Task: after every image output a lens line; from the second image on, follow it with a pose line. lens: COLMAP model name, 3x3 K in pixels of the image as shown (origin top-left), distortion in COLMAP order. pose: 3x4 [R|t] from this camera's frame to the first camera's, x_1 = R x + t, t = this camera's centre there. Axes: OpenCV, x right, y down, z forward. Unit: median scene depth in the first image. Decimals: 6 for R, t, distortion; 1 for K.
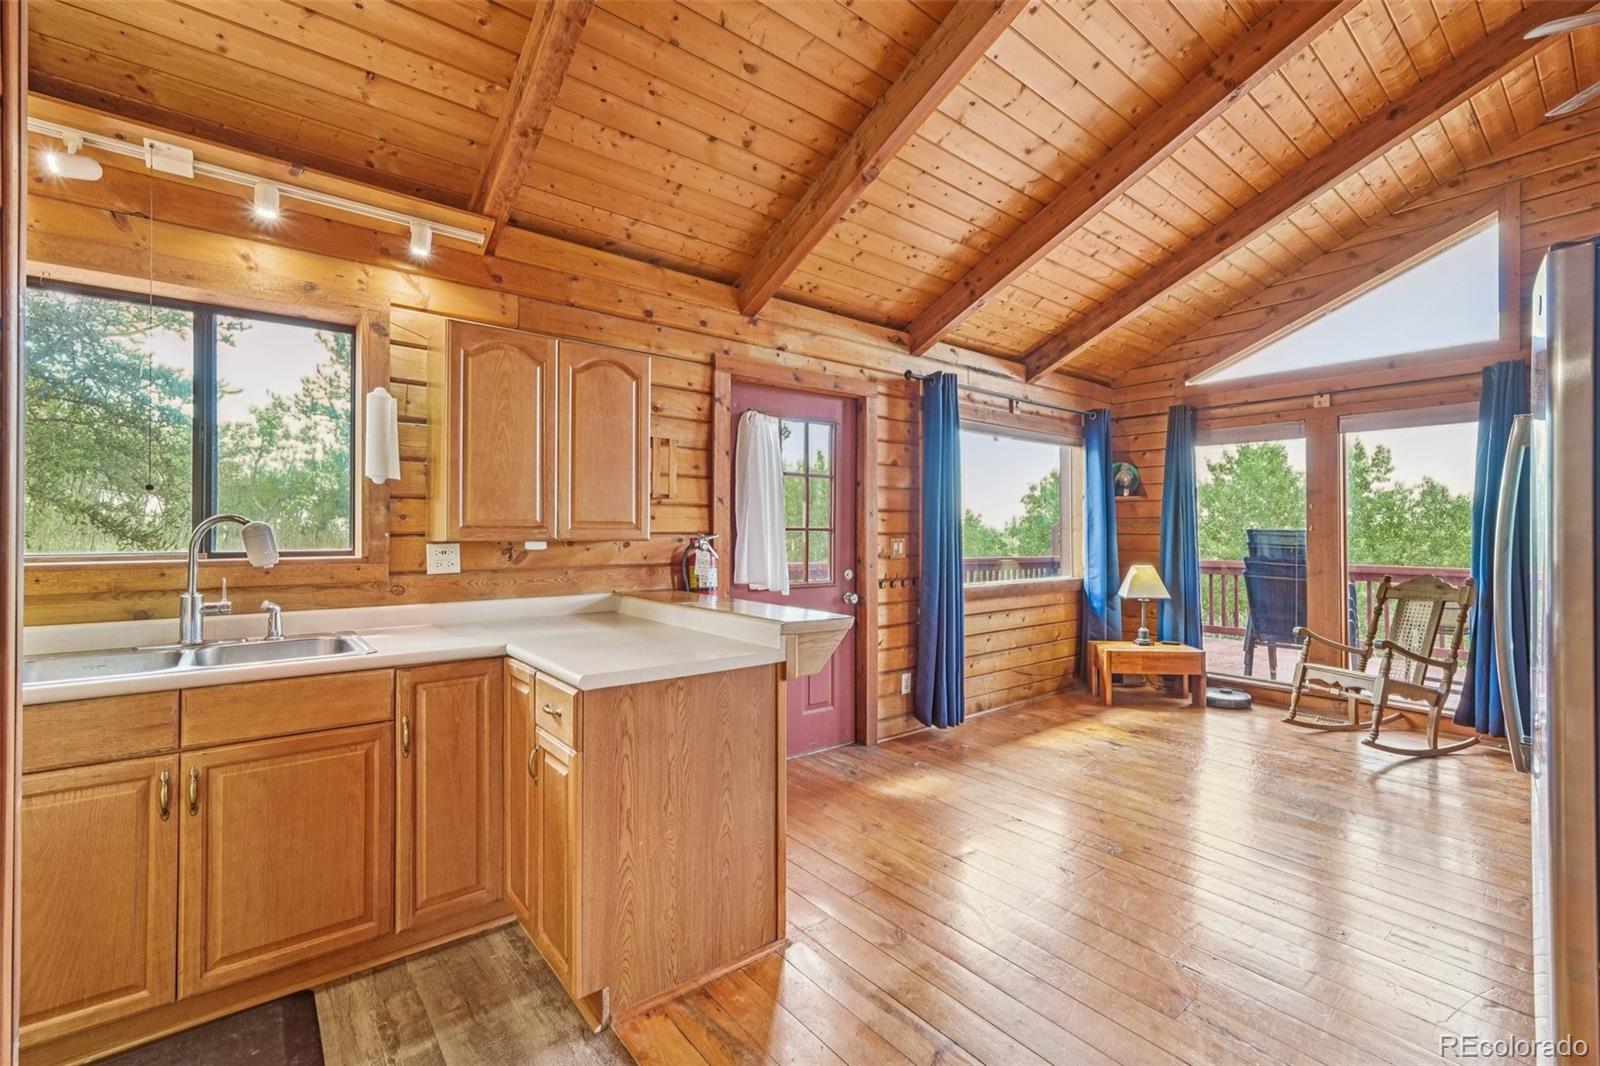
lens RADIAL K [[681.8, 0, 802.3], [0, 681.8, 522.2], [0, 0, 1]] dist [-0.001713, 0.001846]
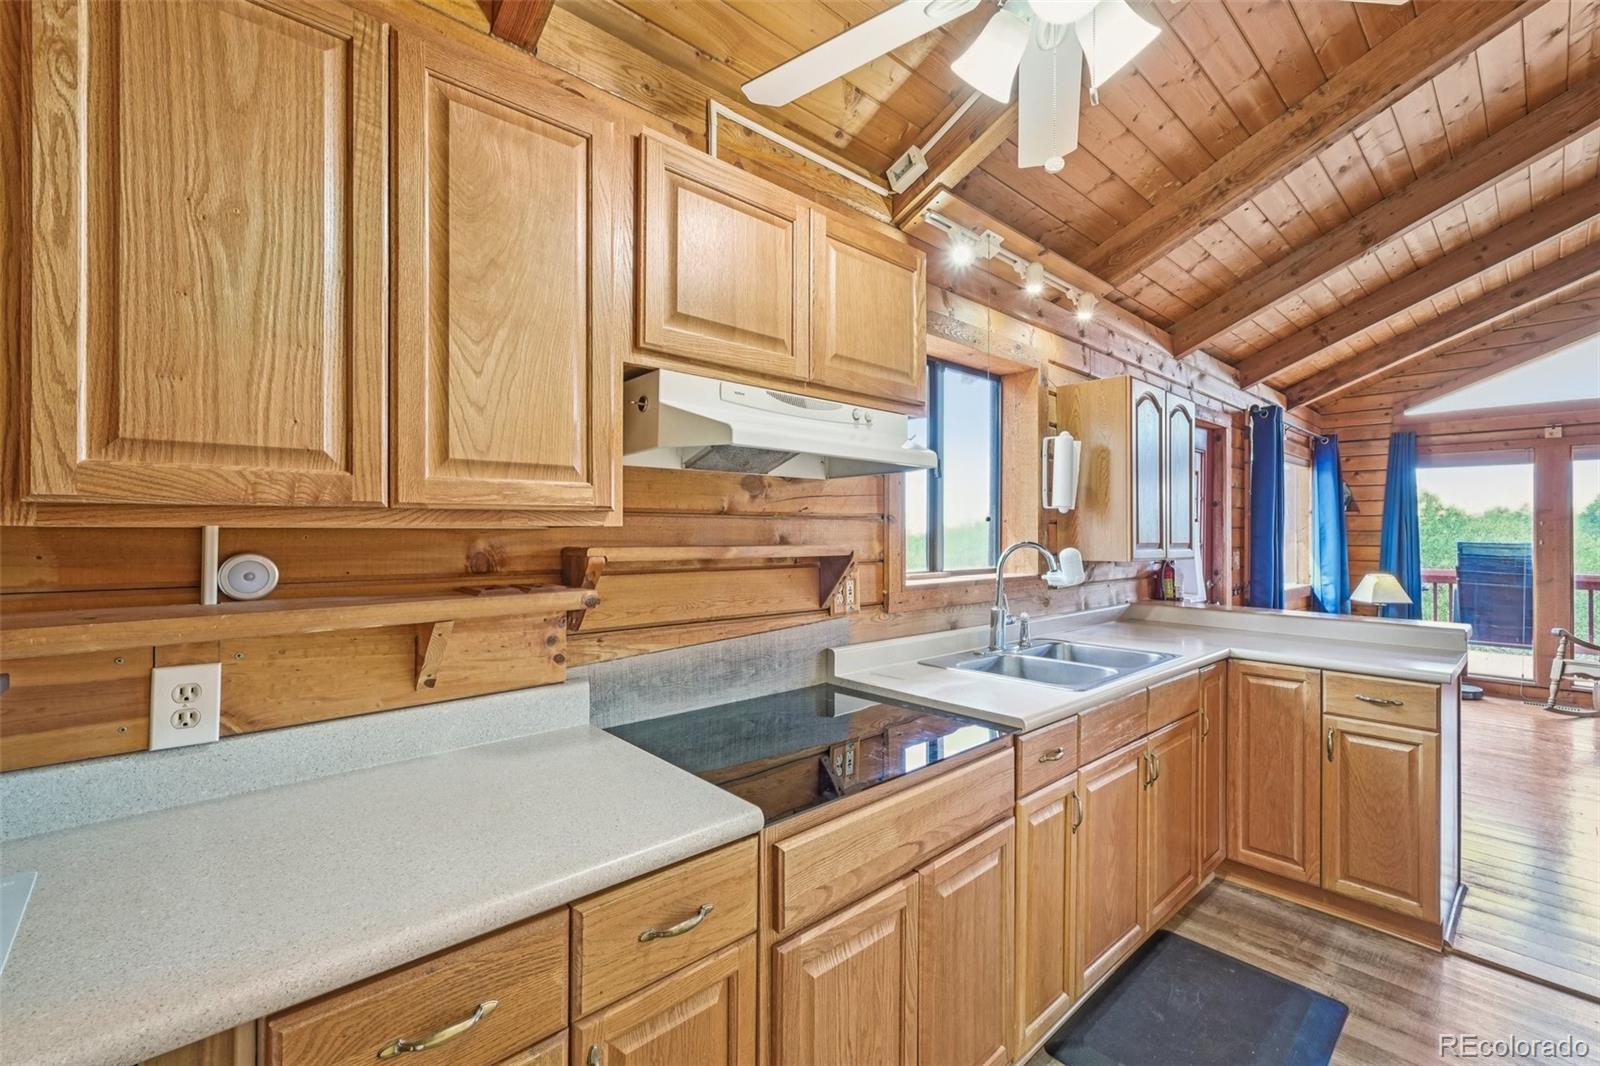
lens RADIAL K [[681.8, 0, 788.0], [0, 681.8, 523.7], [0, 0, 1]] dist [-0.001713, 0.001846]
pose [[0.998336, 0.003979, 0.057522, -0.573059], [-0.004097, 0.999990, 0.001934, -0.019599], [-0.057514, -0.002166, 0.998342, -0.074948]]
